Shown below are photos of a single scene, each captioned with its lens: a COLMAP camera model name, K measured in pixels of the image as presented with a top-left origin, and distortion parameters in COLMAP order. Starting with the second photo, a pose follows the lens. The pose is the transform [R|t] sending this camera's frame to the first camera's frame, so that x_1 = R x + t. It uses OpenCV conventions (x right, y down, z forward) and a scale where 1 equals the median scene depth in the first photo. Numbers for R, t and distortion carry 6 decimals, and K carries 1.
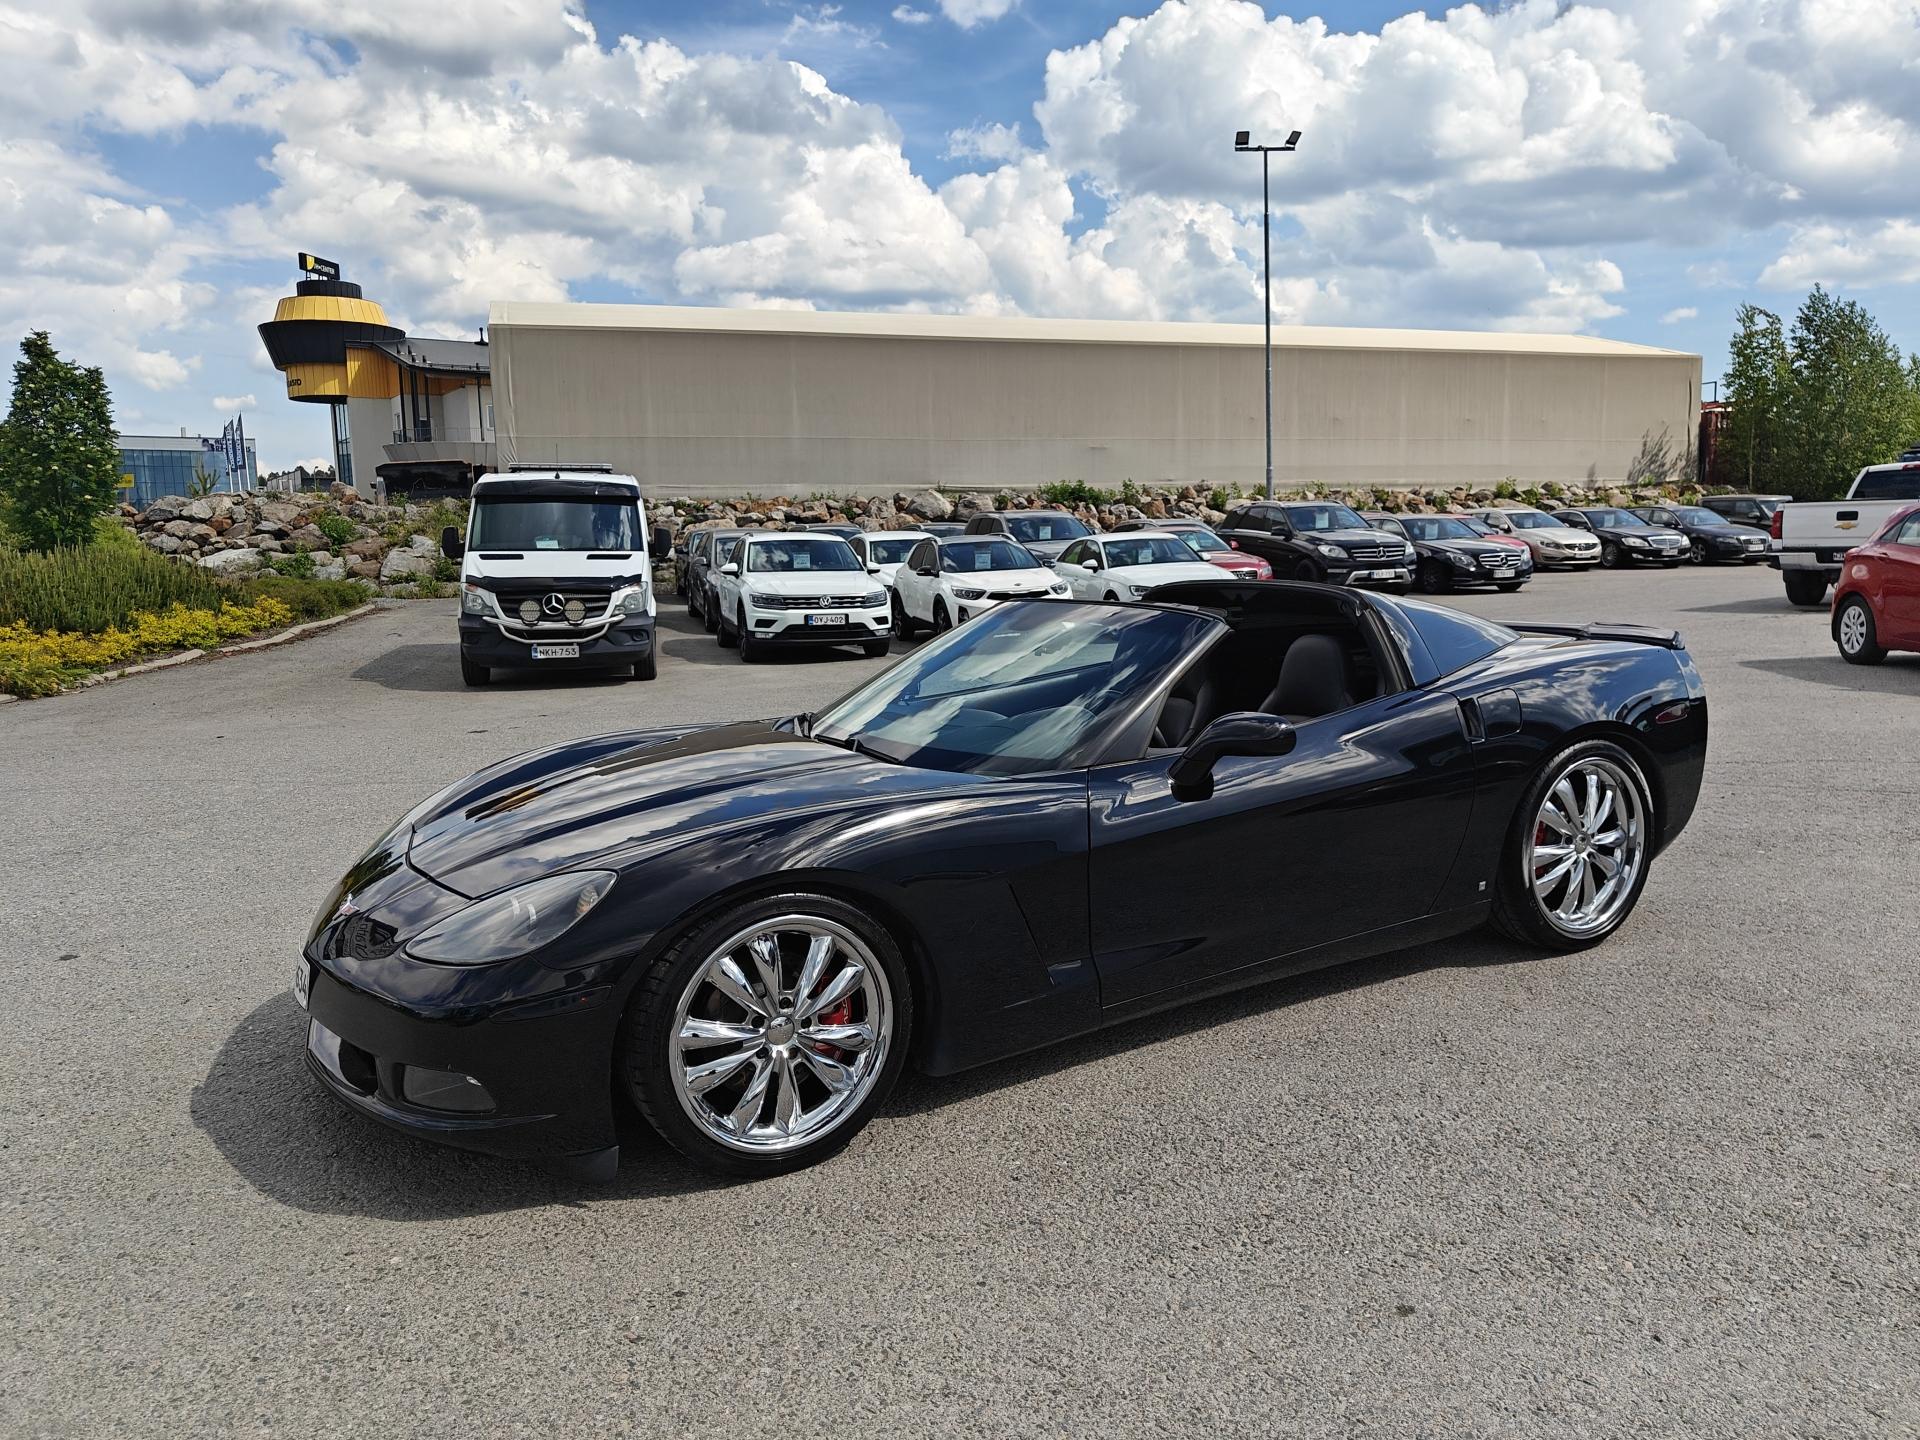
lens RADIAL K [[1359.3, 0, 962.9], [0, 1359.3, 760.6], [0, 0, 1]] dist [0.014575, -0.005949]
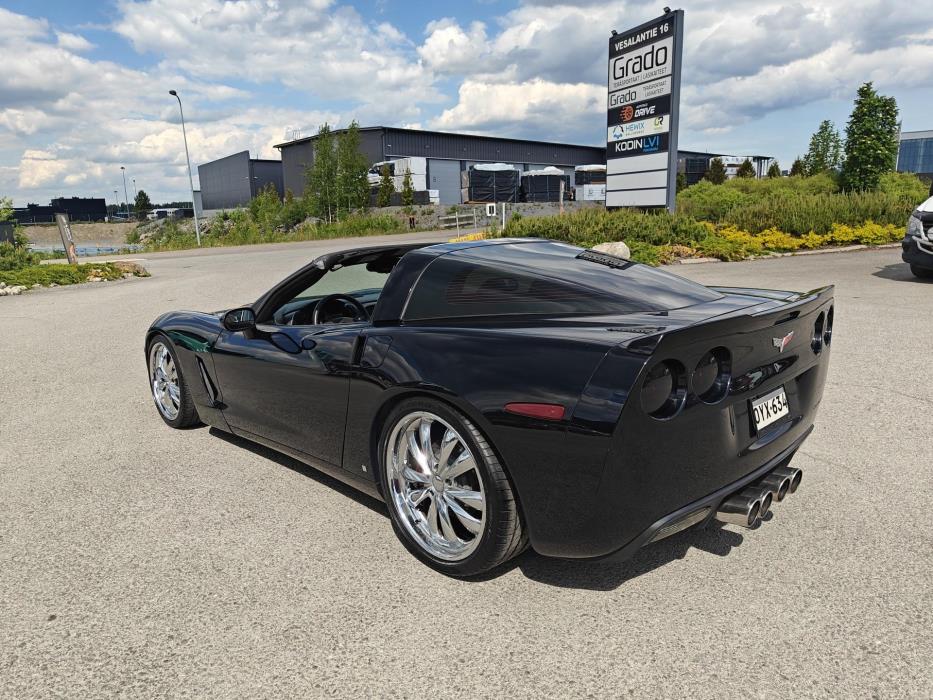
lens RADIAL K [[660.5, 0, 455.6], [0, 660.5, 347.8], [0, 0, 1]] dist [0.014575, -0.005949]
pose [[0.217184, 0.213125, -0.952580, 0.248198], [-0.130870, 0.973421, 0.187950, -0.041975], [0.967318, 0.083844, 0.239303, 0.233695]]
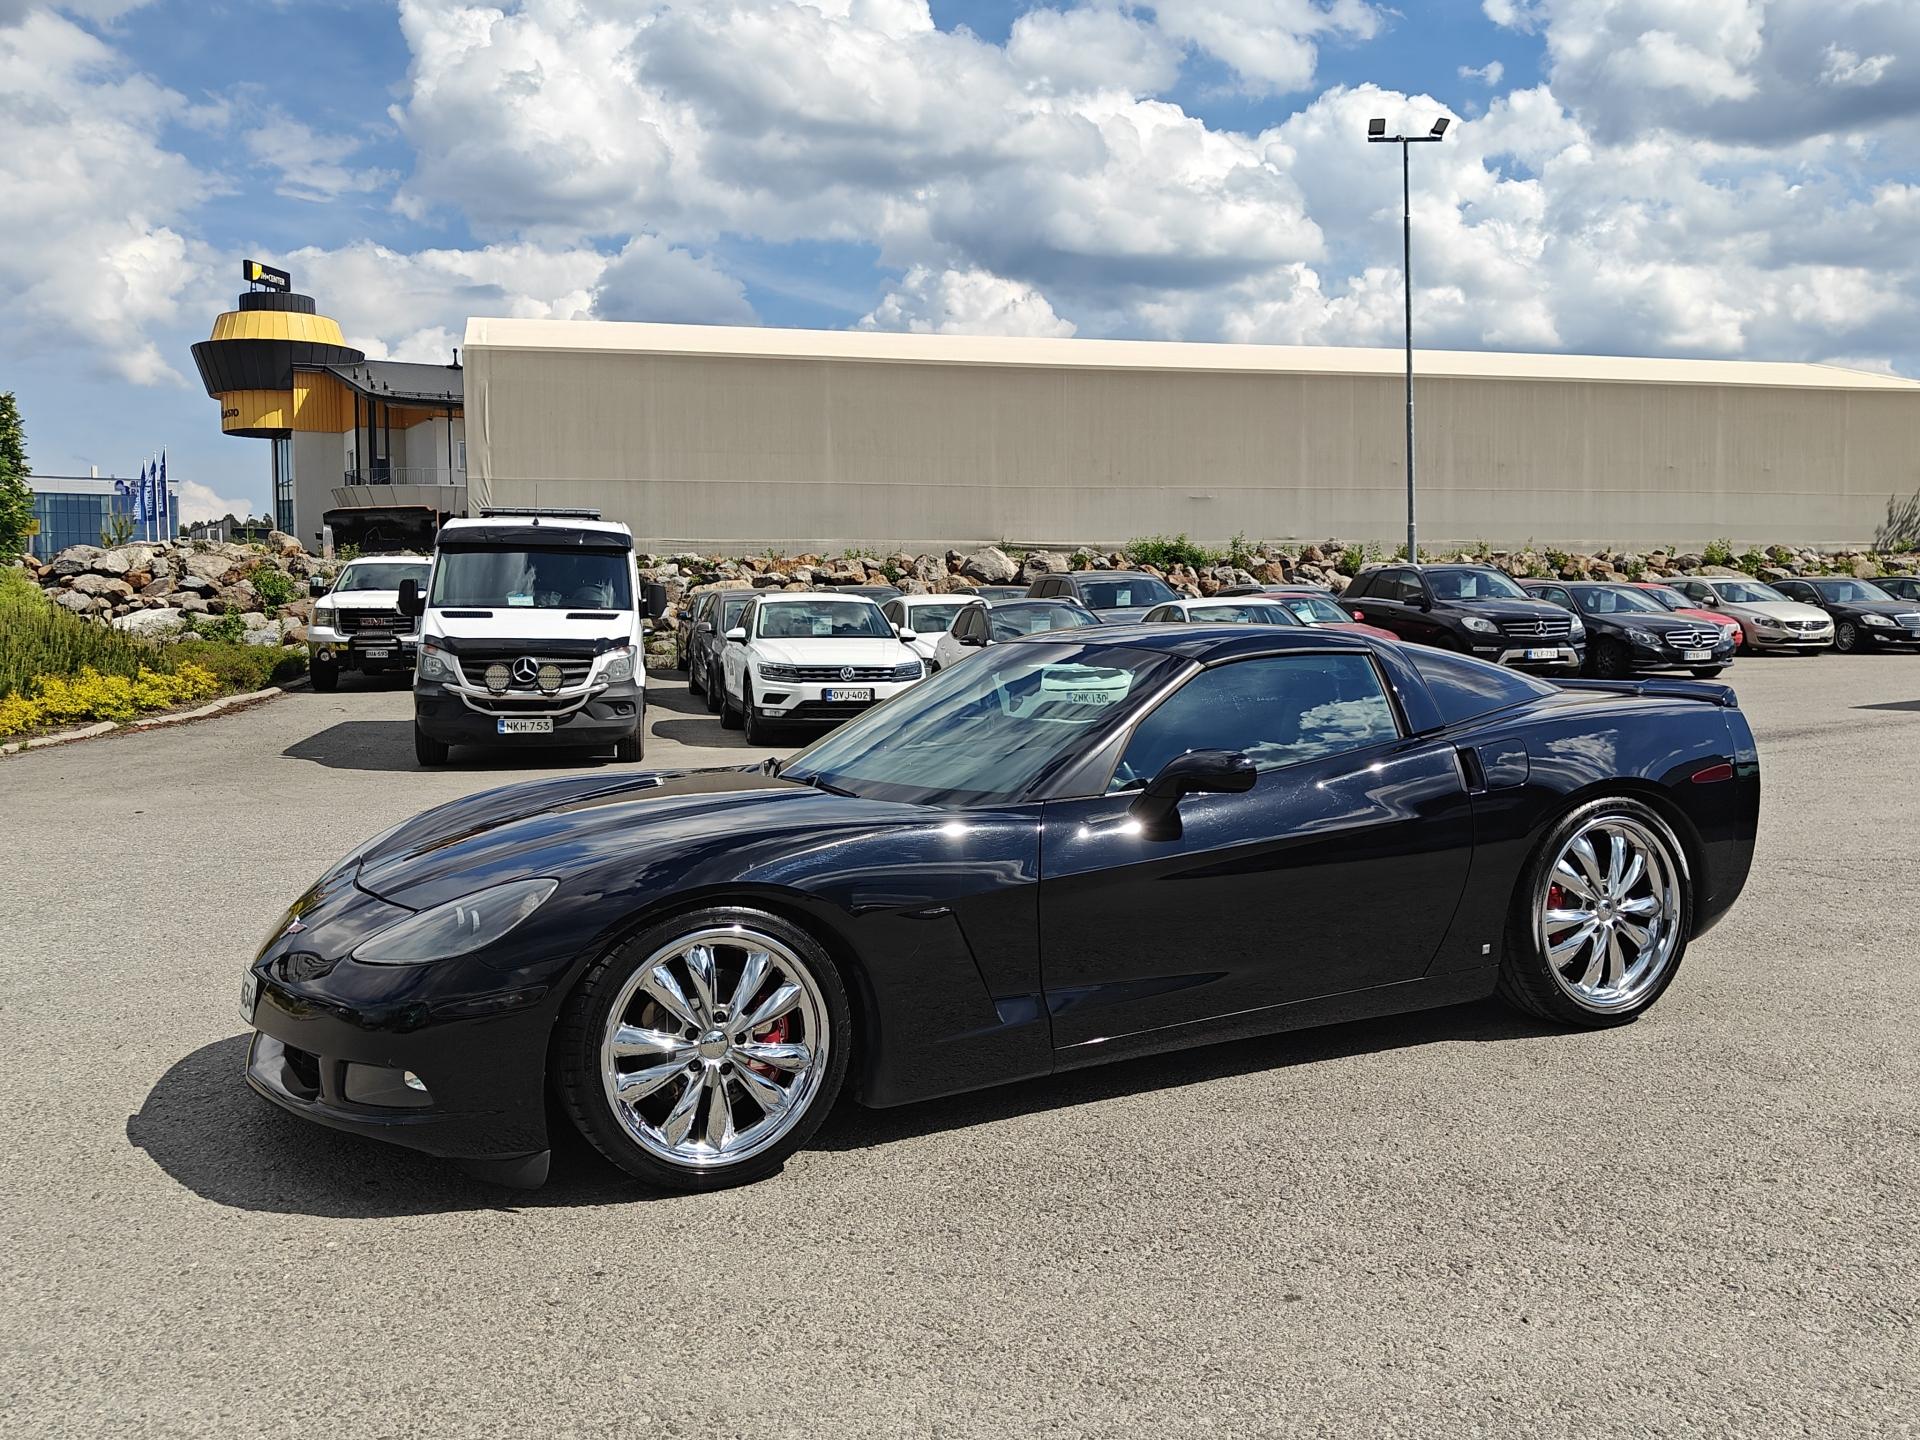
lens RADIAL K [[1732.3, 0, 957.5], [0, 1732.3, 764.6], [0, 0, 1]] dist [0.033077, -0.041258]
pose [[0.998667, 0.015782, -0.049141, 0.018420], [-0.019363, 0.997123, -0.073289, 0.014468], [0.047843, 0.074143, 0.996099, -0.049940]]
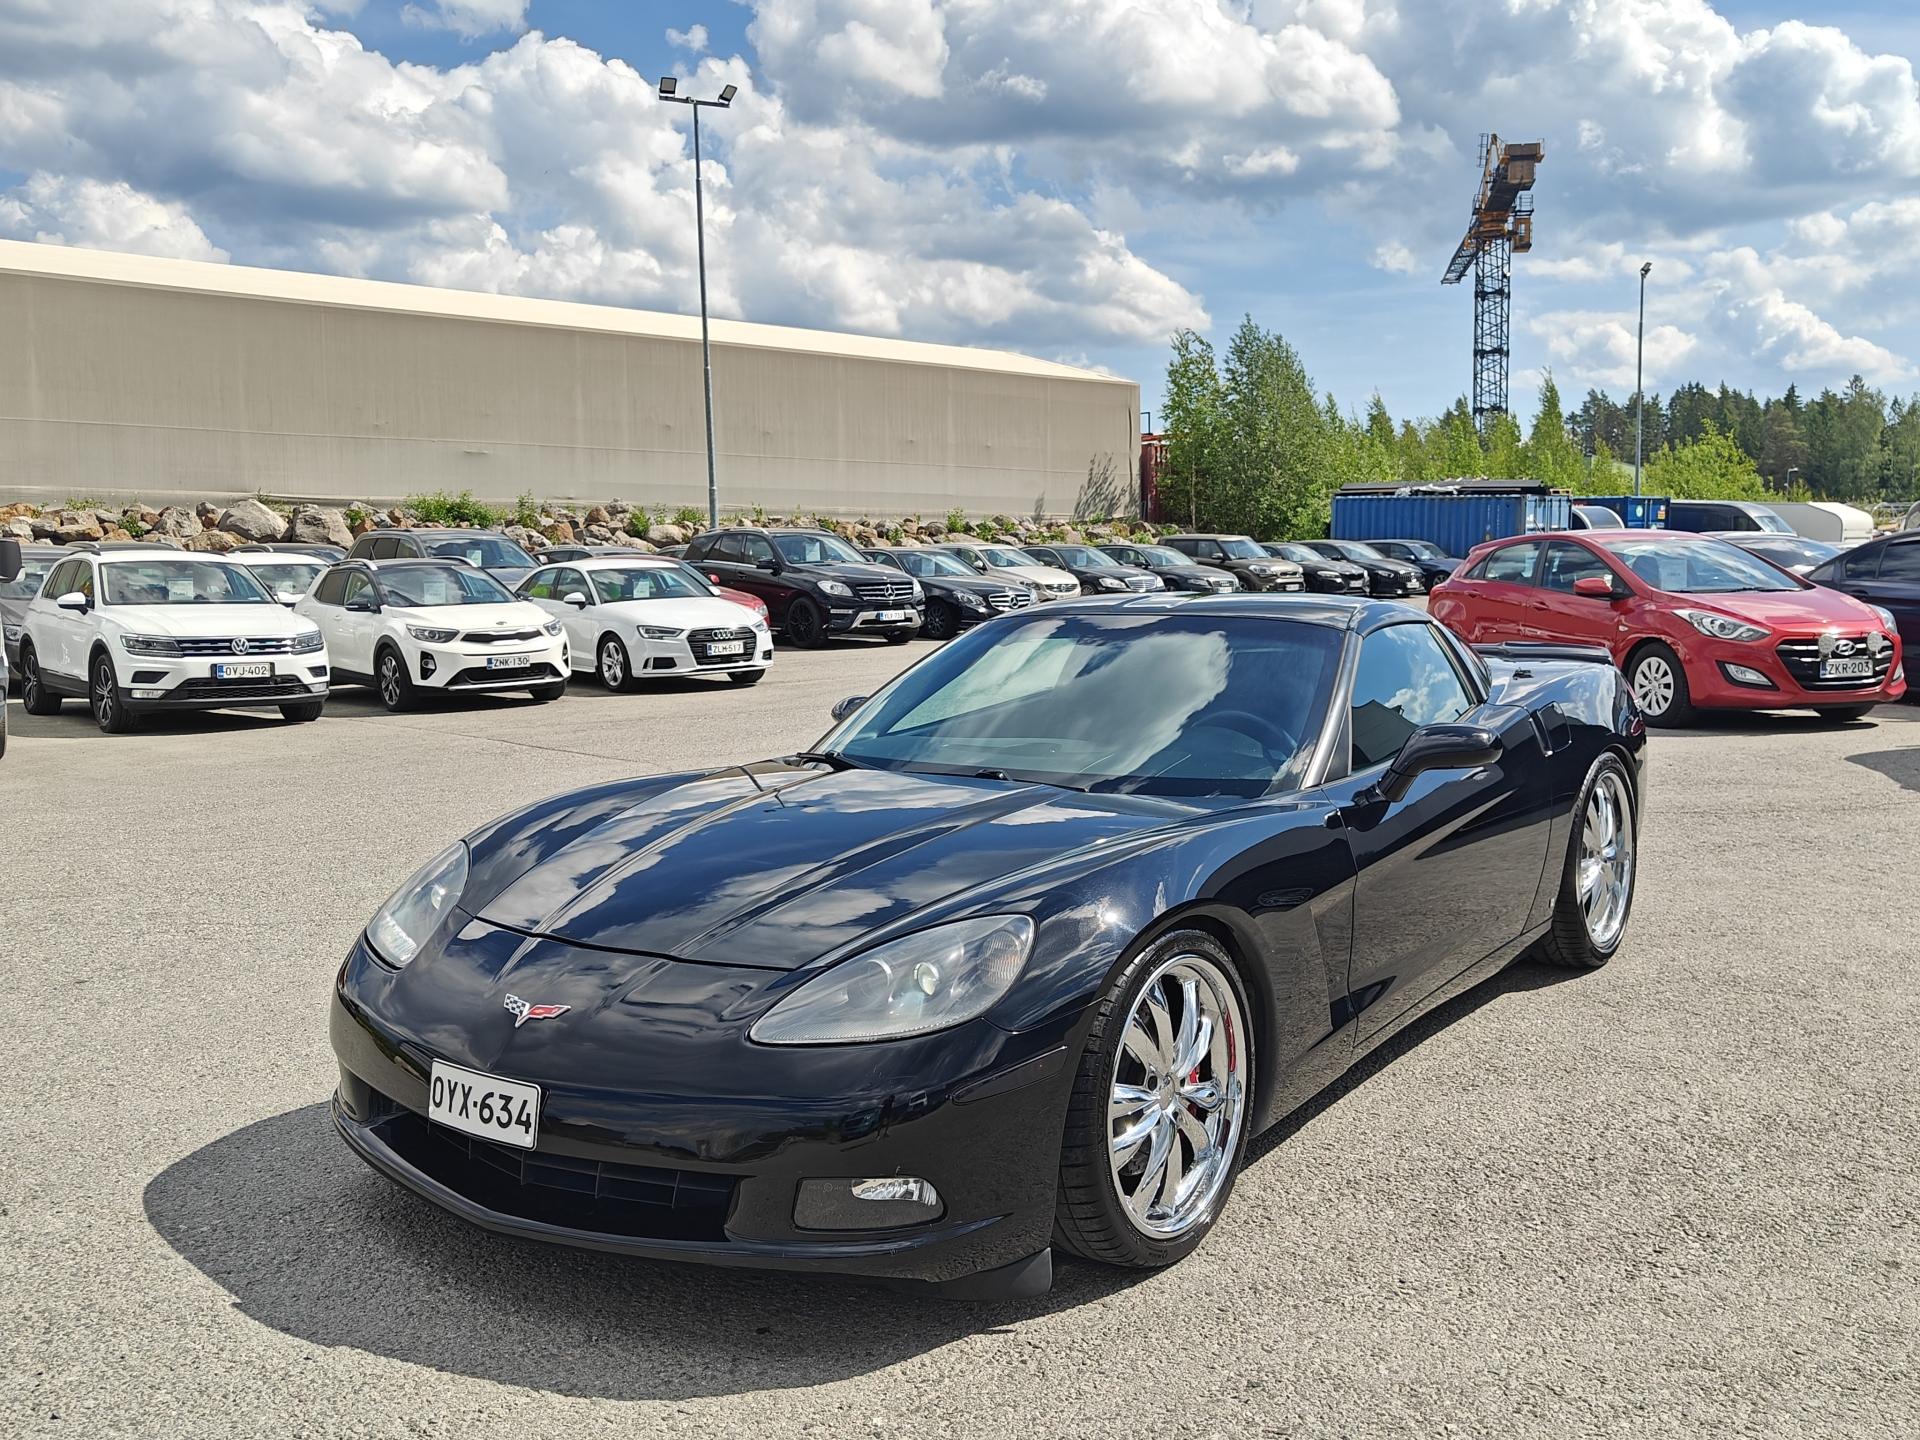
lens RADIAL K [[1732.3, 0, 977.4], [0, 1732.3, 763.4], [0, 0, 1]] dist [0.033077, -0.041258]
pose [[0.909617, -0.032039, 0.414211, -0.121057], [0.054826, 0.997559, -0.043238, 0.005654], [-0.411815, 0.062039, 0.909153, 0.007215]]
